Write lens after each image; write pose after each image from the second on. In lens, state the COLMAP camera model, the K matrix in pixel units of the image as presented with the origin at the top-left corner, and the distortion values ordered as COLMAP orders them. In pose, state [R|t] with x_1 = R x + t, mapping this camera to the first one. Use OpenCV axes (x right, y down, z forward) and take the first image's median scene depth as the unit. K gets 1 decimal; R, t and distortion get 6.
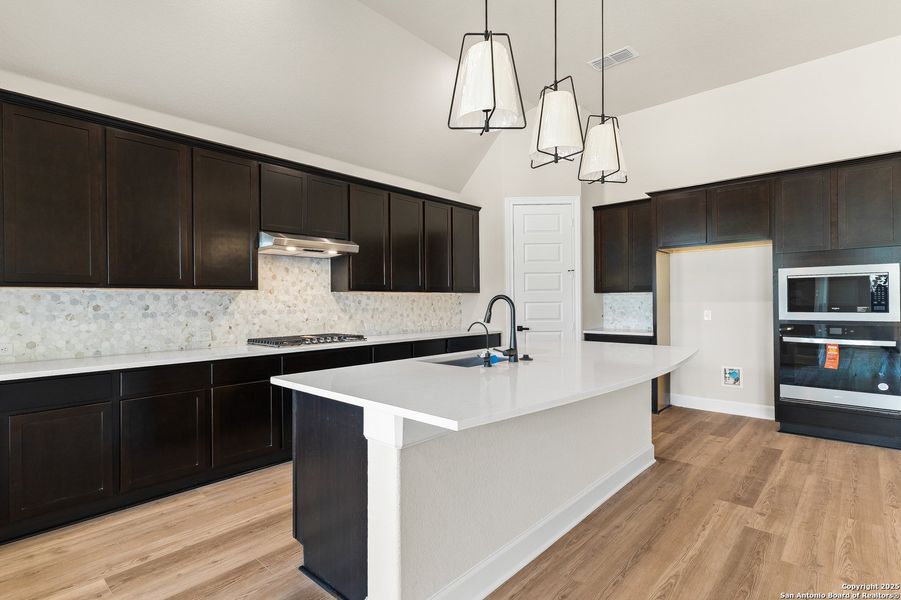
lens RADIAL K [[444.7, 0, 439.7], [0, 444.7, 300.3], [0, 0, 1]] dist [0.003183, -0.001654]
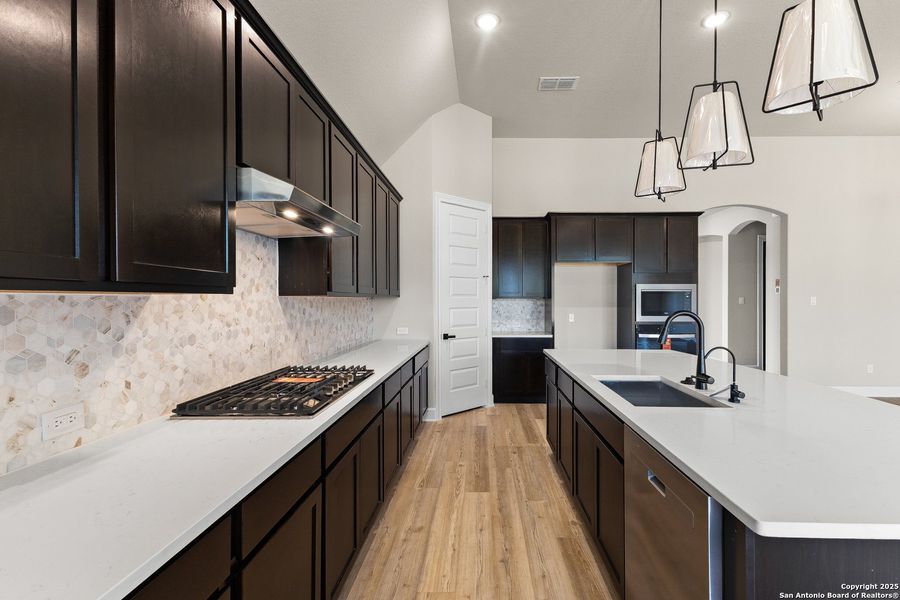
lens RADIAL K [[393.0, 0, 482.3], [0, 393.0, 299.1], [0, 0, 1]] dist [0.000612, -0.000162]
pose [[0.742995, 0.010895, 0.669208, -0.419606], [-0.012158, 0.999922, -0.002782, -0.017583], [-0.669186, -0.006069, 0.743070, 0.461442]]
